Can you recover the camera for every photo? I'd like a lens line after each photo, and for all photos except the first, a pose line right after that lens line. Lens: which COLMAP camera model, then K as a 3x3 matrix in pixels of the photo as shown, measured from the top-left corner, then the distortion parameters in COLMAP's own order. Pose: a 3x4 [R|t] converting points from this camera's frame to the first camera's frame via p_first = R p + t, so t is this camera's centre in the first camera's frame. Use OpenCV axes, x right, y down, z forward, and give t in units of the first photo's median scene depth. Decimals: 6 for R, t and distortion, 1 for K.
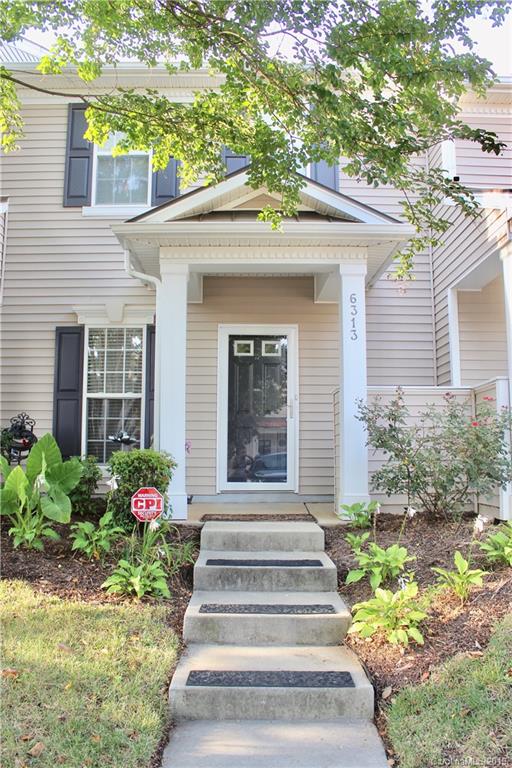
lens RADIAL K [[658.2, 0, 254.5], [0, 658.2, 385.2], [0, 0, 1]] dist [-0.128072, 0.000821]
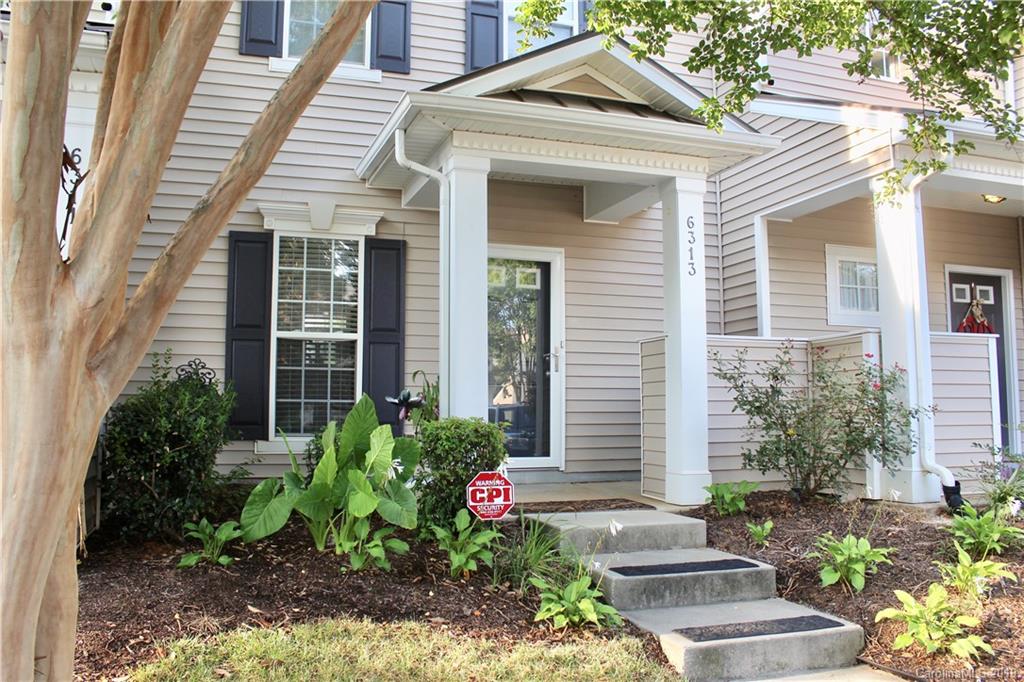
lens RADIAL K [[851.9, 0, 509.5], [0, 851.9, 336.7], [0, 0, 1]] dist [-0.146759, 0.103503]
pose [[0.950716, 0.026944, 0.308891, -0.361268], [-0.032617, 0.999381, 0.013215, -0.001882], [-0.308344, -0.022639, 0.951005, 0.103171]]
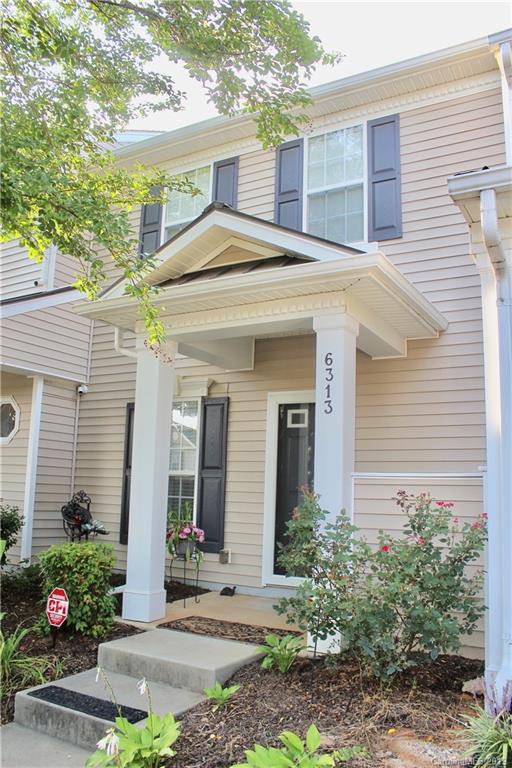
lens RADIAL K [[638.9, 0, 261.1], [0, 638.9, 382.4], [0, 0, 1]] dist [-0.146759, 0.103503]
pose [[0.861421, -0.061676, -0.504133, 0.456590], [0.025677, 0.996619, -0.078052, -0.048505], [0.507242, 0.054291, 0.860092, 0.312302]]
